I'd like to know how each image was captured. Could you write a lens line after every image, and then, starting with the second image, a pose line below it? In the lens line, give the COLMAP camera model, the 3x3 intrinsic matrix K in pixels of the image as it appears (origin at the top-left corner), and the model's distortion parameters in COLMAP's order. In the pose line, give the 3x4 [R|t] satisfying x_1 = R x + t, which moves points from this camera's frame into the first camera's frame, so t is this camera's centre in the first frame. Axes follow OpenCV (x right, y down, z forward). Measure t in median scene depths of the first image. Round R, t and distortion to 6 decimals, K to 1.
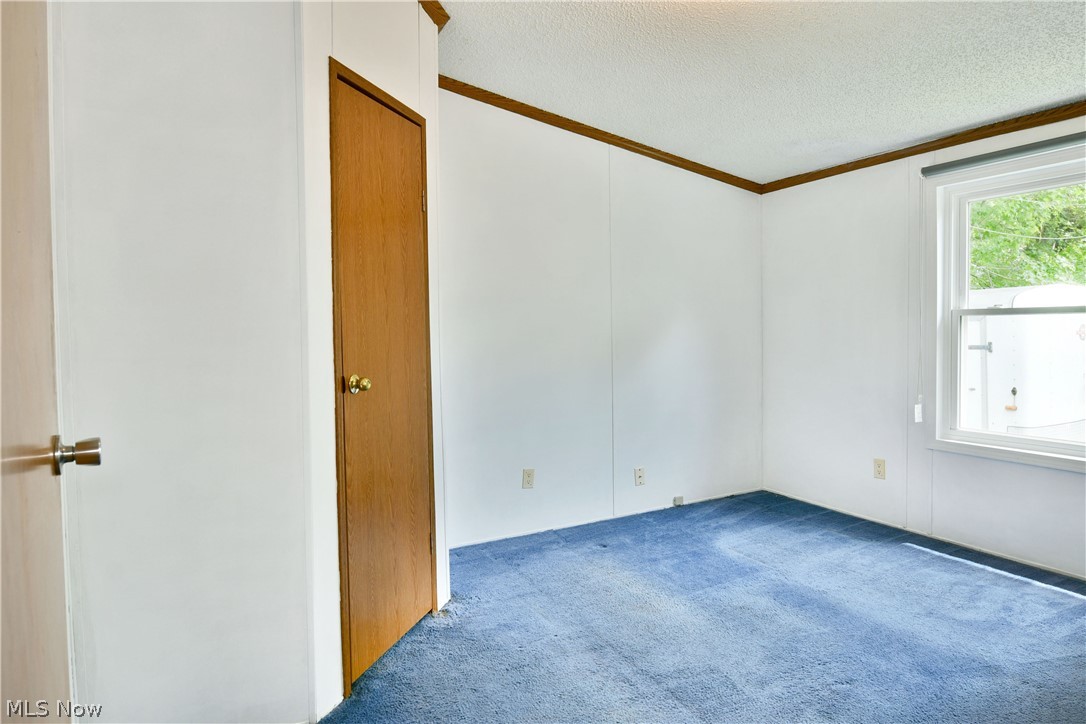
lens RADIAL K [[662.1, 0, 561.4], [0, 662.1, 337.5], [0, 0, 1]] dist [-0.009740, -0.006432]
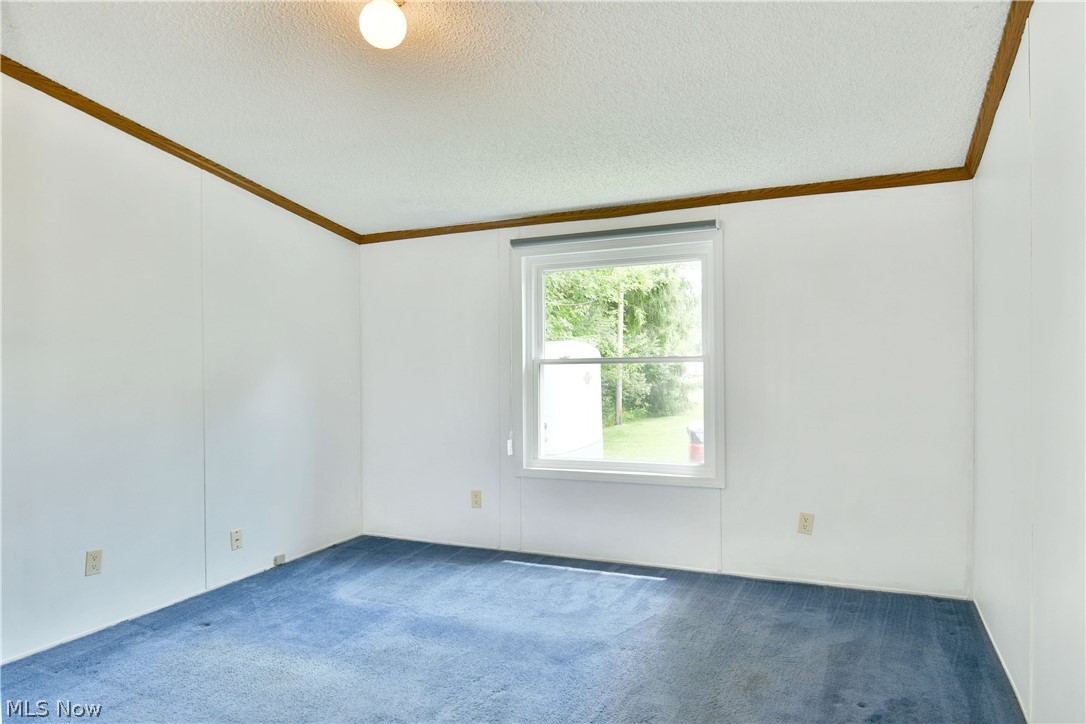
lens RADIAL K [[662.1, 0, 541.8], [0, 662.1, 363.9], [0, 0, 1]] dist [-0.009740, -0.006432]
pose [[0.789161, 0.007468, 0.614140, -0.141236], [0.011790, 0.999558, -0.027305, -0.000593], [-0.614073, 0.028789, 0.788724, 0.034039]]
